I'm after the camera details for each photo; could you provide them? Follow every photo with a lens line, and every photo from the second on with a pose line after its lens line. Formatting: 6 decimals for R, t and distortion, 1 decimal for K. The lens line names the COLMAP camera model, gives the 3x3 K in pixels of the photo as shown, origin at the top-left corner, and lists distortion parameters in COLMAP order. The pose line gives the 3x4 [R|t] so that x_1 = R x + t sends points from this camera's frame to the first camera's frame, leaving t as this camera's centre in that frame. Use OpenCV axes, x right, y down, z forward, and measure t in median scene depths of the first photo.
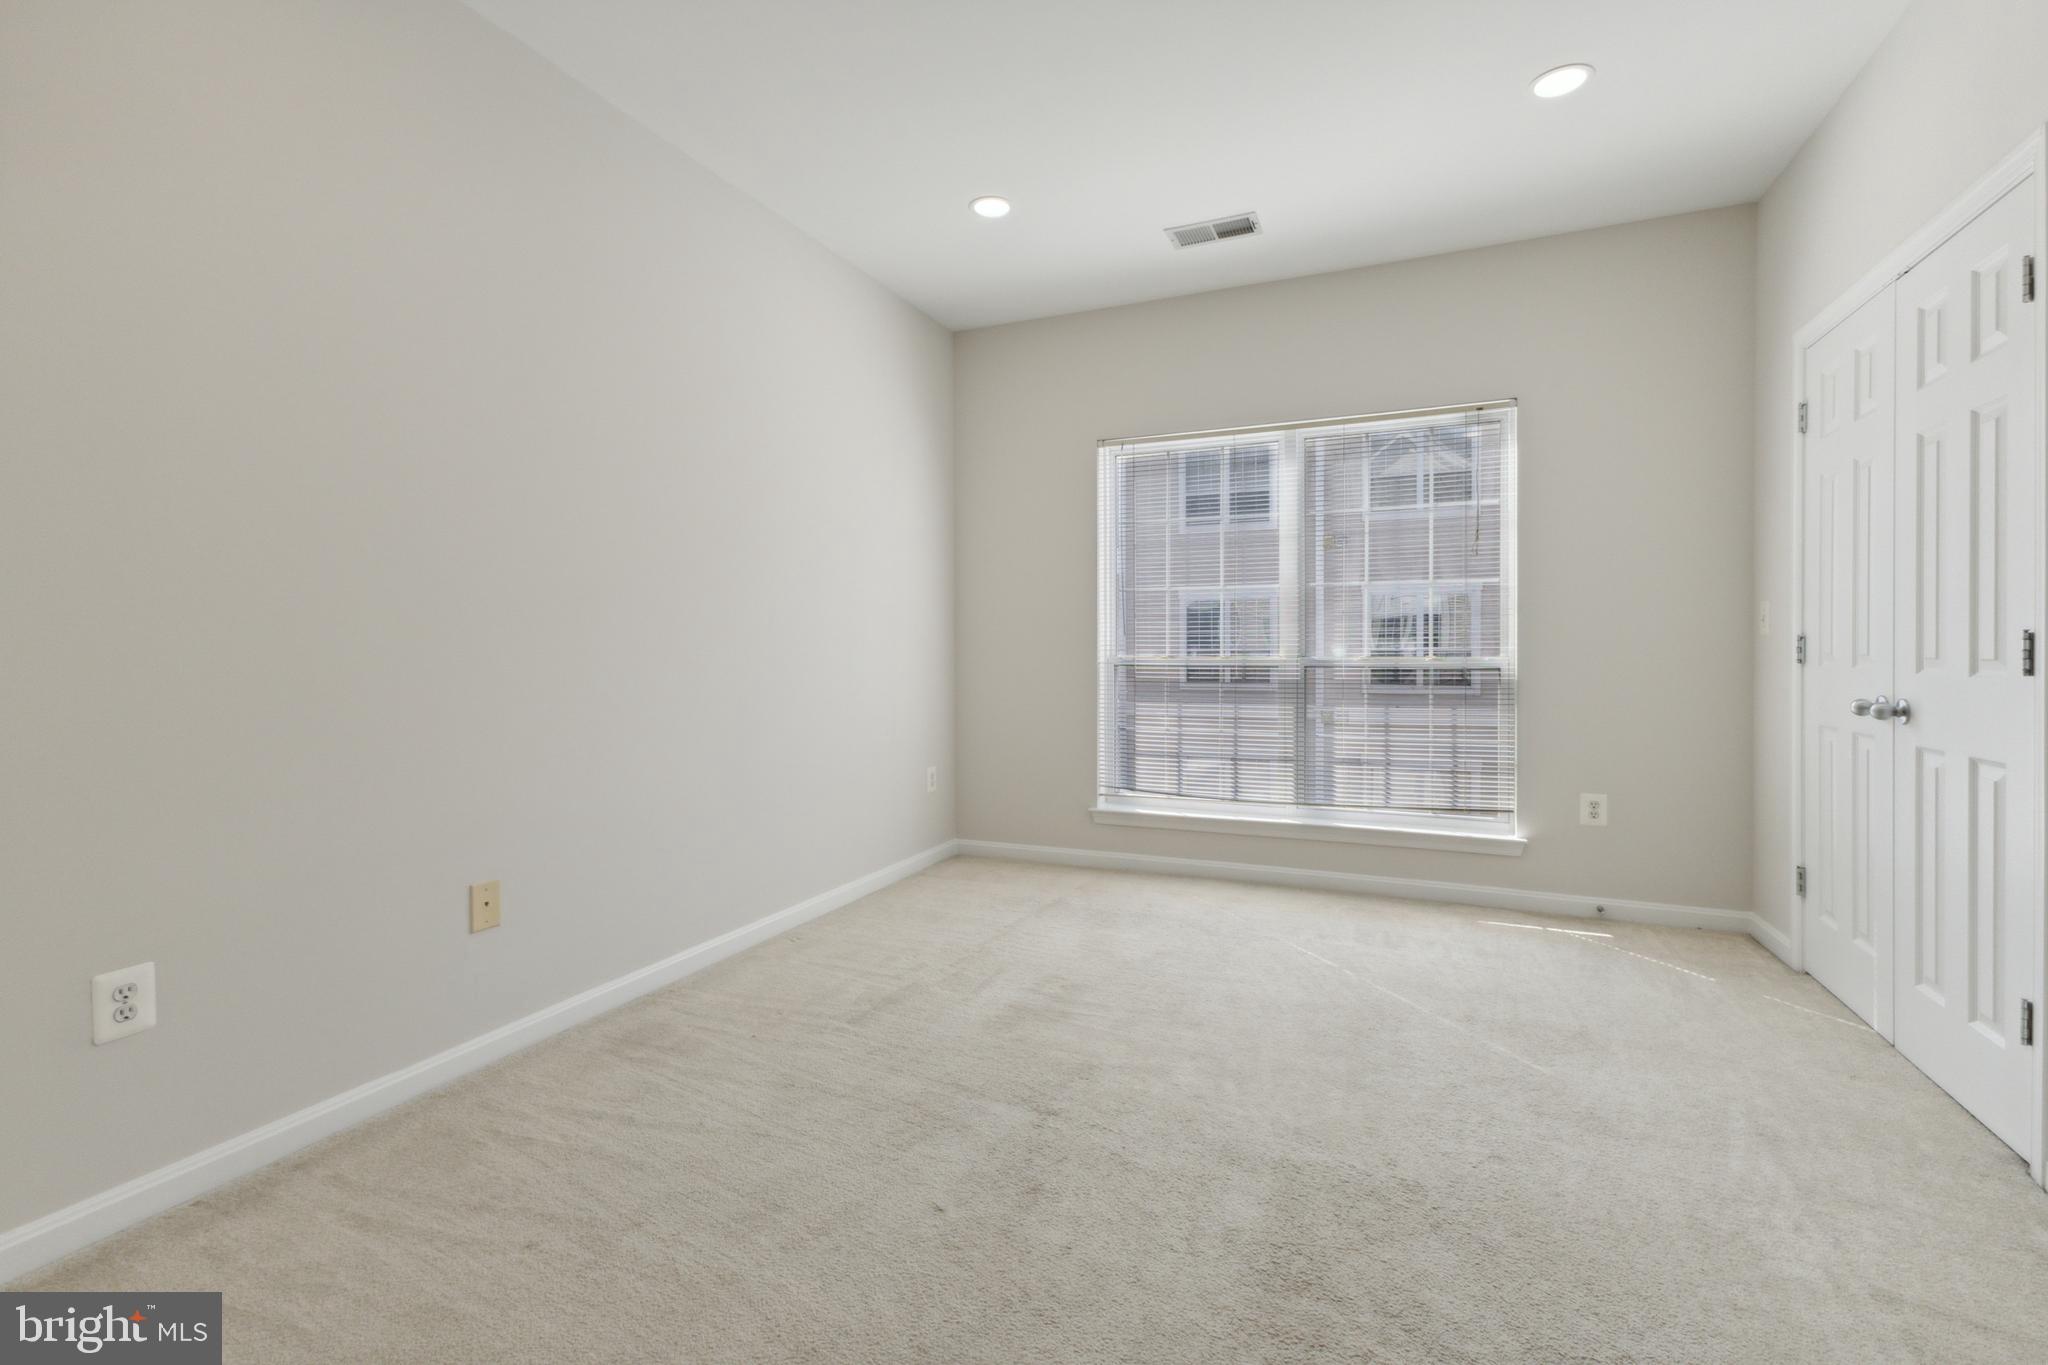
lens RADIAL K [[896.5, 0, 1020.7], [0, 896.5, 664.7], [0, 0, 1]] dist [0.009589, -0.000054]
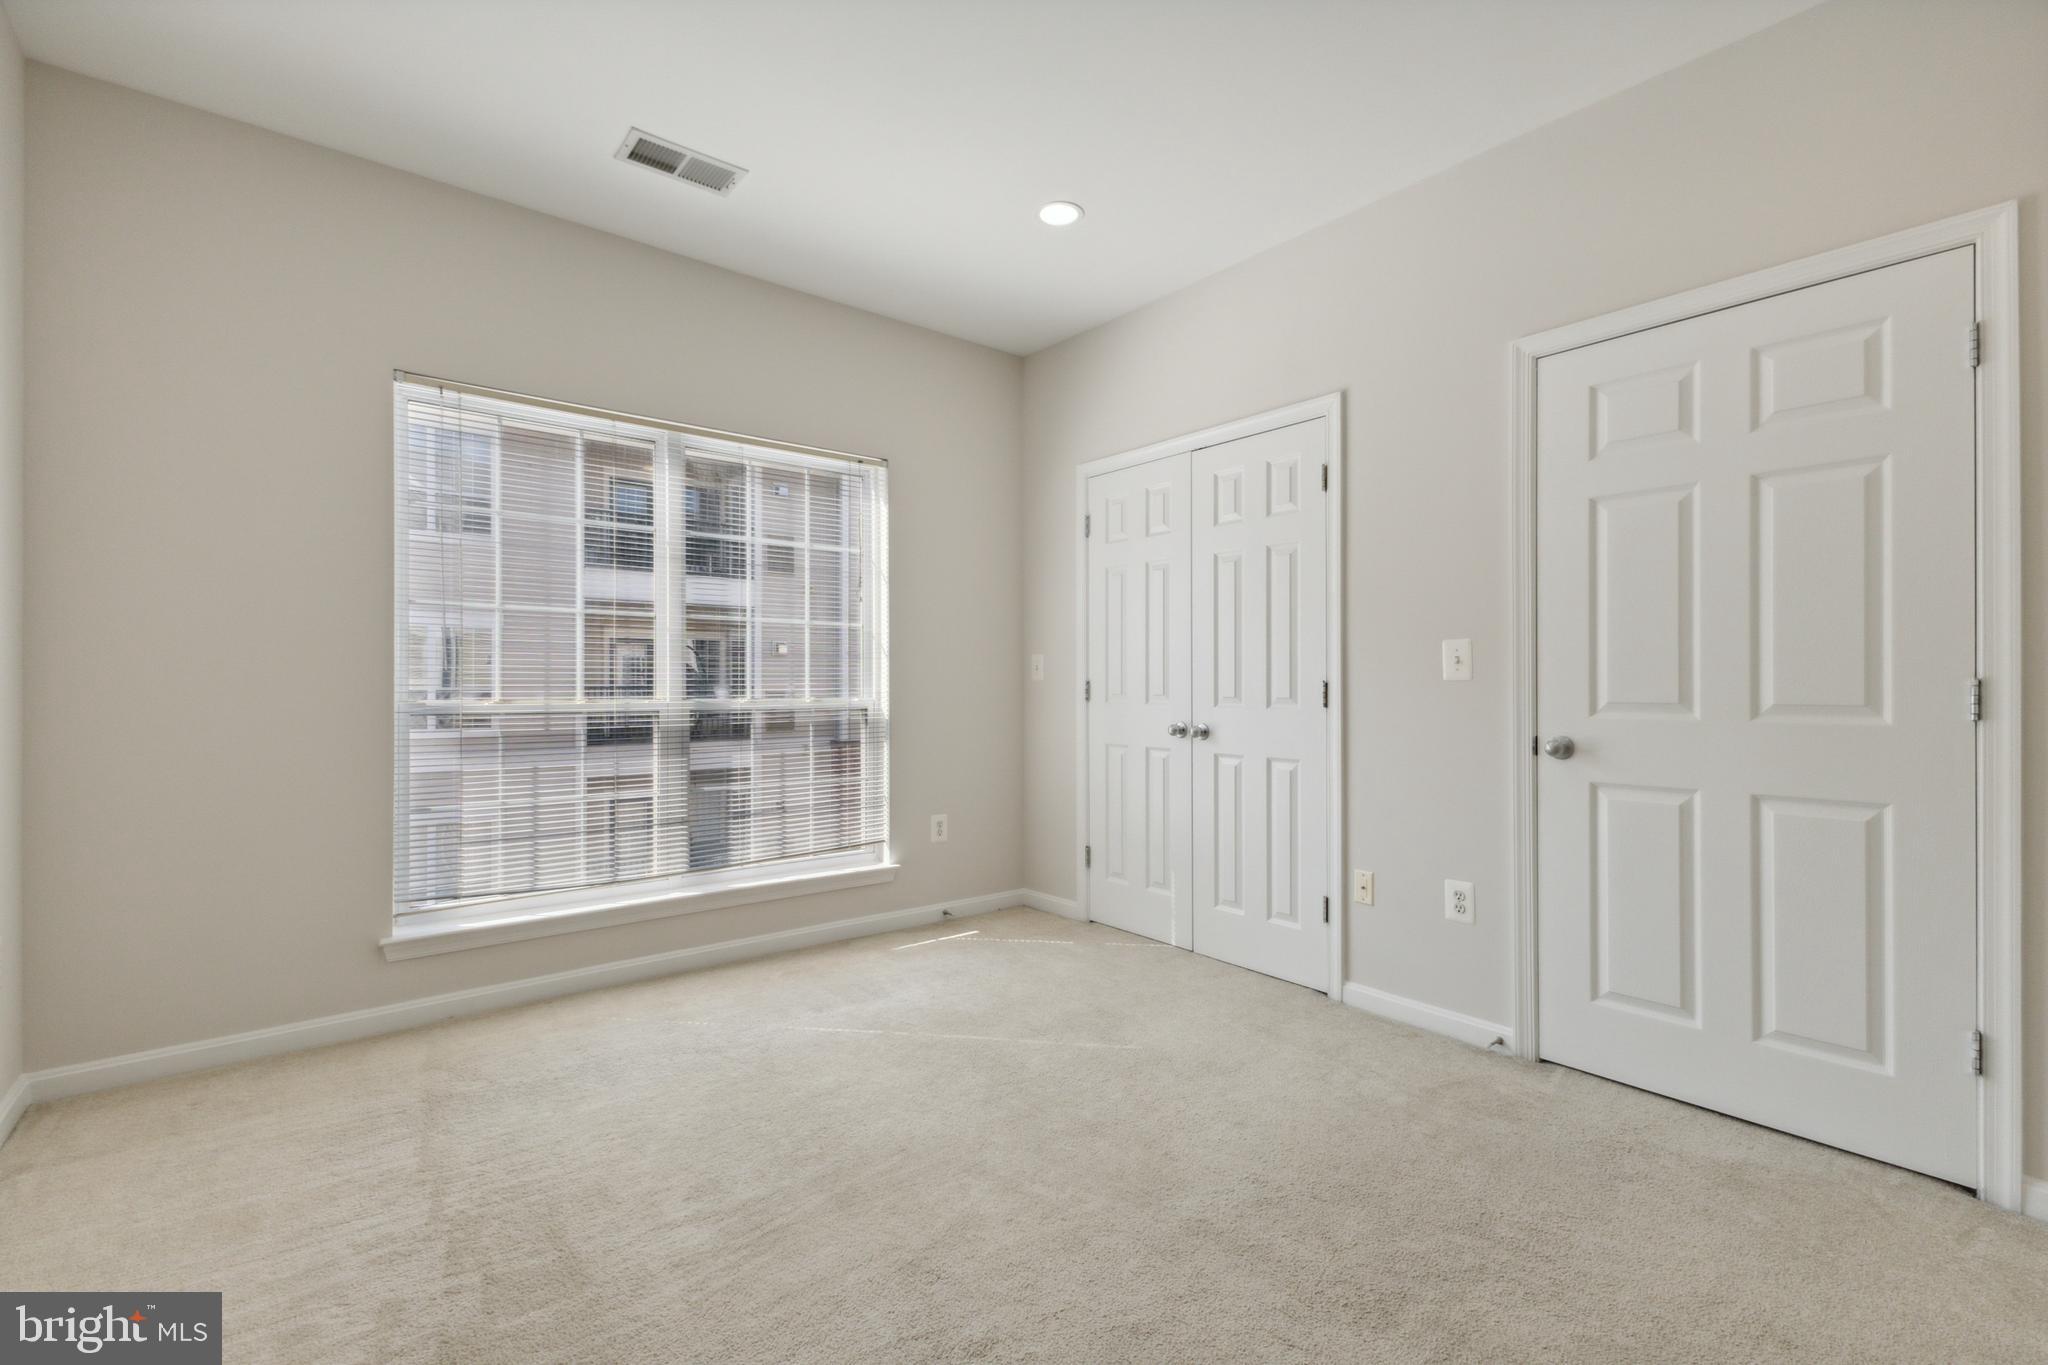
lens RADIAL K [[889.1, 0, 1027.8], [0, 889.1, 688.2], [0, 0, 1]] dist [0.008706, 0.000025]
pose [[0.469068, 0.000819, 0.883162, -0.345107], [0.013947, 0.999868, -0.008335, -0.009594], [-0.883052, 0.016227, 0.468994, 0.377494]]
